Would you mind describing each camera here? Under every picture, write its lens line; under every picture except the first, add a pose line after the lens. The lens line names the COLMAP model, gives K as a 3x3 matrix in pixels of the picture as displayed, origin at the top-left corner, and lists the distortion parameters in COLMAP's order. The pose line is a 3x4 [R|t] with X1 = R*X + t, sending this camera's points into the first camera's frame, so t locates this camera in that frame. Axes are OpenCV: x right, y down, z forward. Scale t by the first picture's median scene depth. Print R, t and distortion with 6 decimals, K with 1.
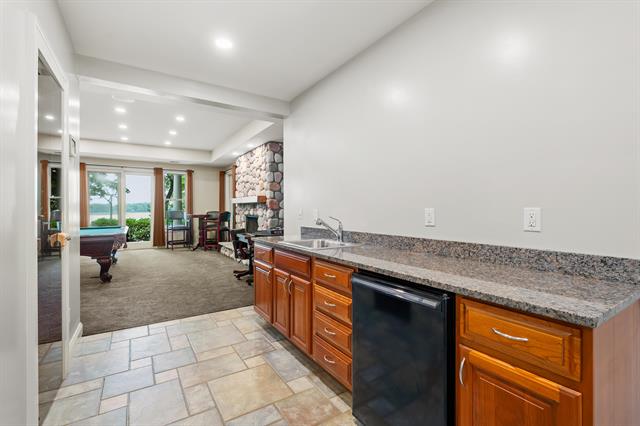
lens RADIAL K [[291.2, 0, 319.9], [0, 291.2, 210.0], [0, 0, 1]] dist [-0.003766, 0.000097]
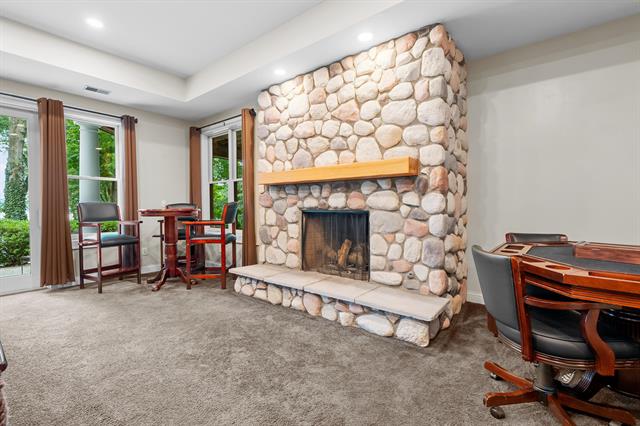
lens RADIAL K [[291.2, 0, 317.8], [0, 291.2, 213.7], [0, 0, 1]] dist [-0.003766, 0.000097]
pose [[0.945162, -0.012142, 0.326376, -0.329045], [0.005029, 0.999731, 0.022629, 0.013077], [-0.326563, -0.019747, 0.944969, 0.471347]]
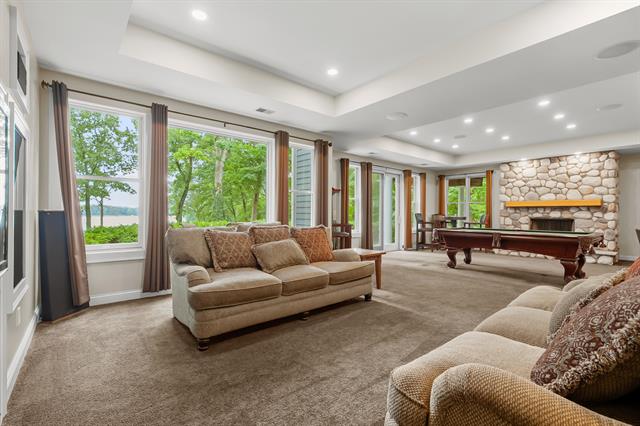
lens RADIAL K [[291.2, 0, 316.5], [0, 291.2, 216.0], [0, 0, 1]] dist [-0.003766, 0.000097]
pose [[0.993393, 0.009795, 0.114341, -0.989213], [-0.010082, 0.999947, 0.001936, 0.014926], [-0.114316, -0.003076, 0.993440, 0.030252]]
